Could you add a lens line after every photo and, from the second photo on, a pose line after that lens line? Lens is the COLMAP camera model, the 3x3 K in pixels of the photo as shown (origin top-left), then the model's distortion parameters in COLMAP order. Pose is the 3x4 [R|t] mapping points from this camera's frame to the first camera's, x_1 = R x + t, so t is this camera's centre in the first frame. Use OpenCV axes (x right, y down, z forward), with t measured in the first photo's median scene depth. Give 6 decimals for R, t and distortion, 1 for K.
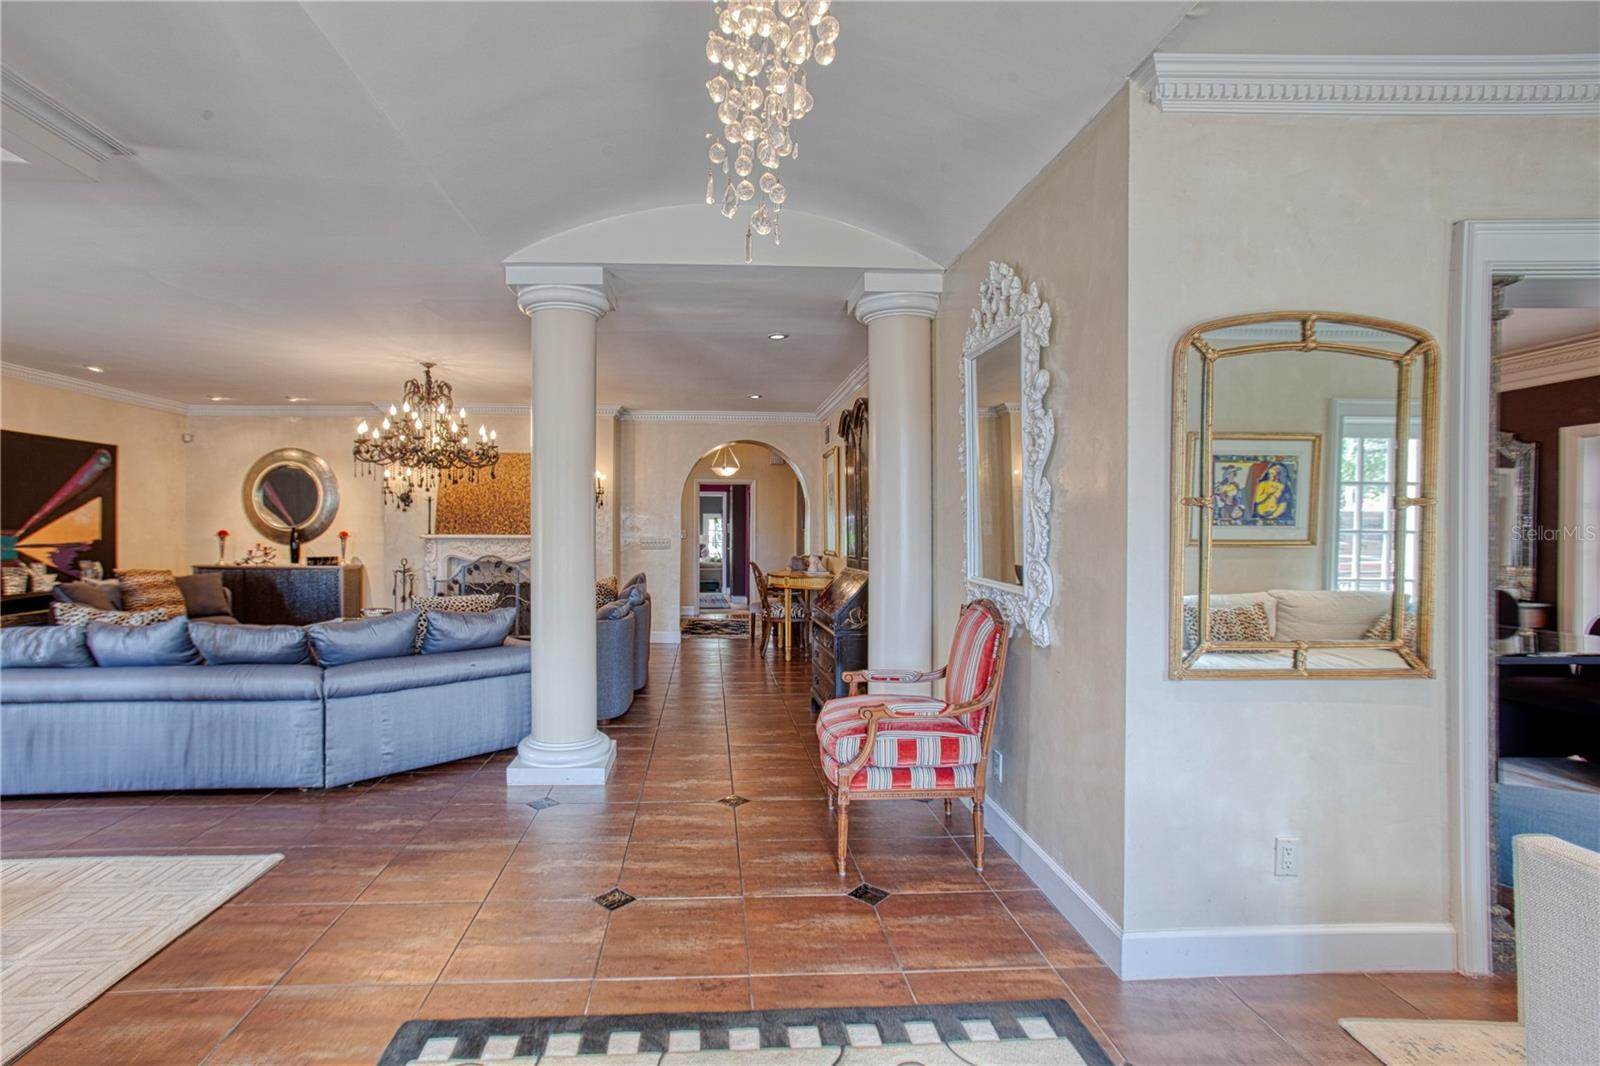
lens RADIAL K [[699.9, 0, 800.0], [0, 699.9, 533.0], [0, 0, 1]] dist [0.000708, 0.000686]
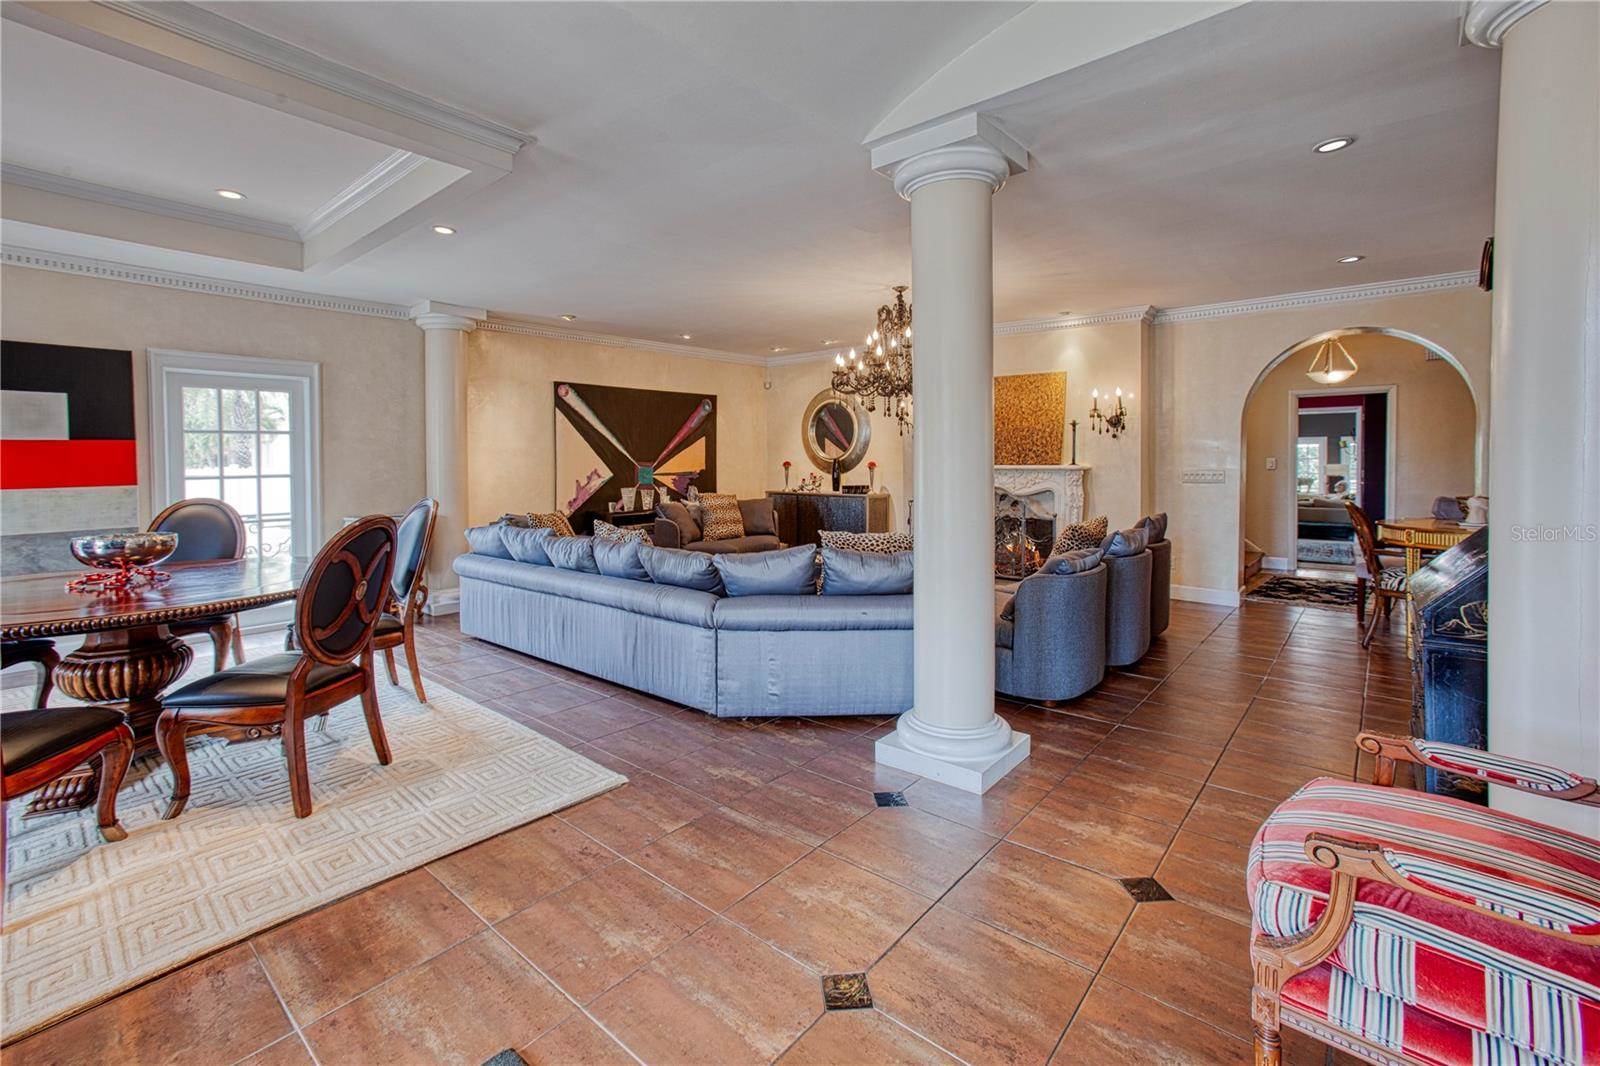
lens RADIAL K [[730.6, 0, 804.8], [0, 730.6, 466.6], [0, 0, 1]] dist [-0.059216, 0.036467]
pose [[0.700444, -0.000692, -0.713707, 0.134647], [0.004778, 0.999982, 0.003720, -0.000027], [0.713692, -0.006015, 0.700434, 0.302584]]
